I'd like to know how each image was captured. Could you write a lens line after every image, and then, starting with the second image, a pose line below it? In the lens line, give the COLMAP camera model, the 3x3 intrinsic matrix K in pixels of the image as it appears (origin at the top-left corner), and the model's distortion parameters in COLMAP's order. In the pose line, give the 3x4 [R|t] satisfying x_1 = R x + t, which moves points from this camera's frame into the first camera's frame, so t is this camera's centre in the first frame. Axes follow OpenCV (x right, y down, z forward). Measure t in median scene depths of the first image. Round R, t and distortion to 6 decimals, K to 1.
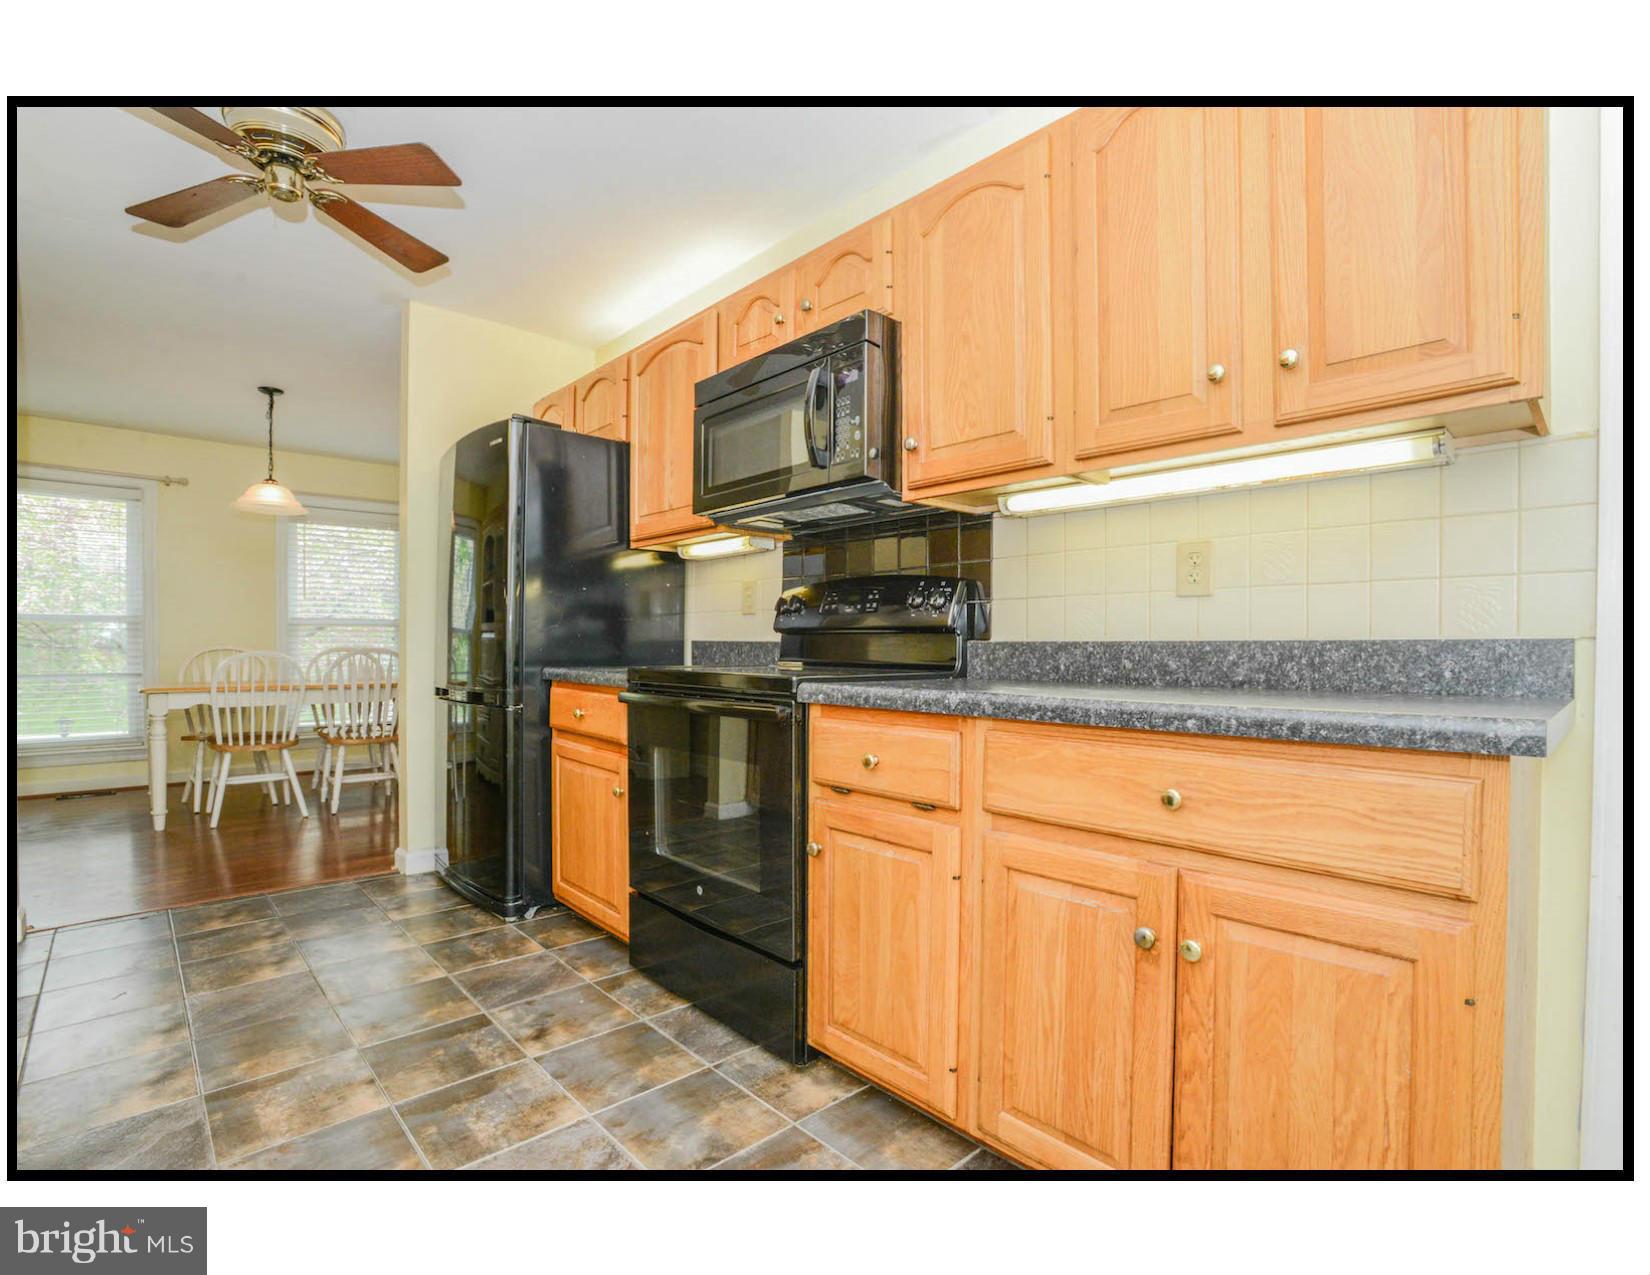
lens RADIAL K [[812.9, 0, 833.3], [0, 812.9, 638.4], [0, 0, 1]] dist [-0.073648, 0.038218]
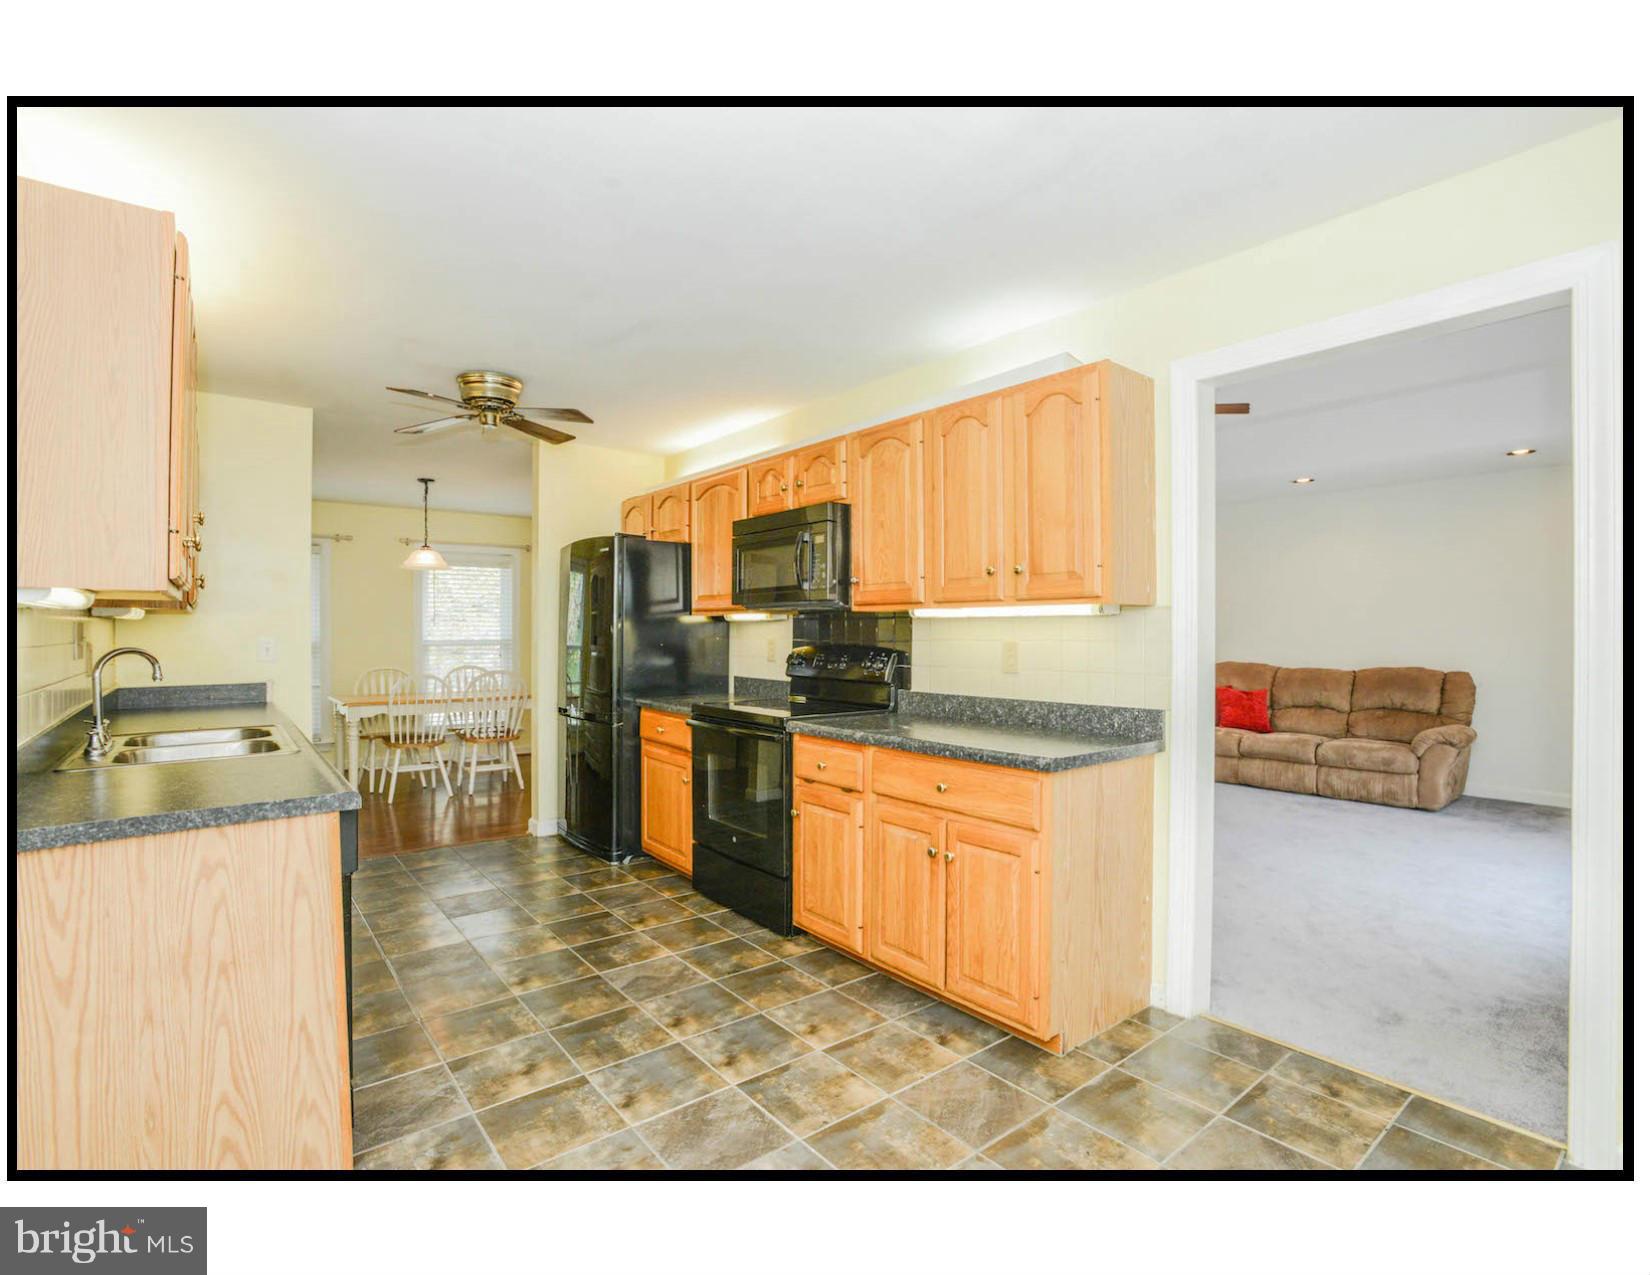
lens RADIAL K [[812.9, 0, 833.3], [0, 812.9, 638.4], [0, 0, 1]] dist [-0.073648, 0.038218]
pose [[0.997652, -0.000272, -0.068494, 0.137829], [0.001100, 0.999927, 0.012056, -0.112169], [0.068486, -0.012103, 0.997579, -0.588146]]
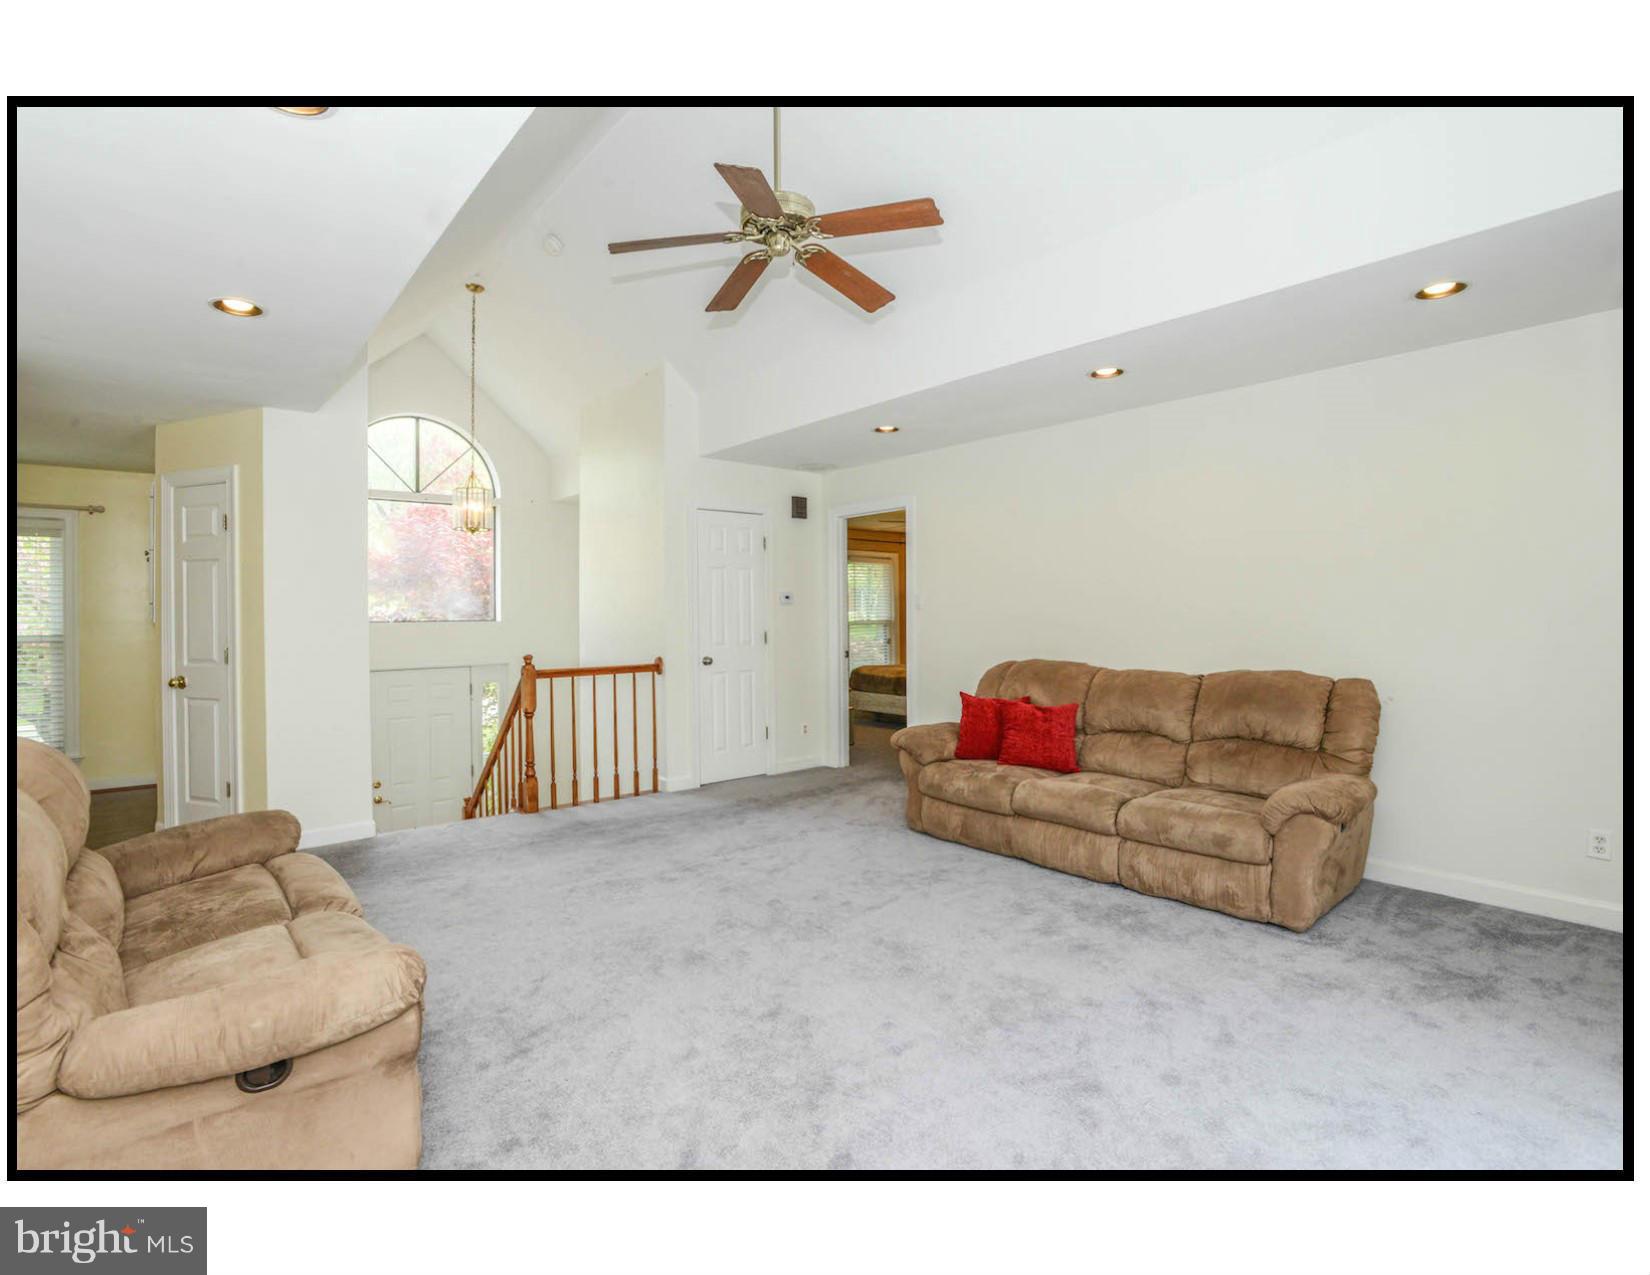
lens RADIAL K [[812.9, 0, 833.3], [0, 812.9, 638.4], [0, 0, 1]] dist [-0.073648, 0.038218]
pose [[0.998855, -0.007156, -0.047310, 0.537982], [0.008692, 0.999439, 0.032339, -0.110014], [0.047052, -0.032714, 0.998357, -0.101931]]
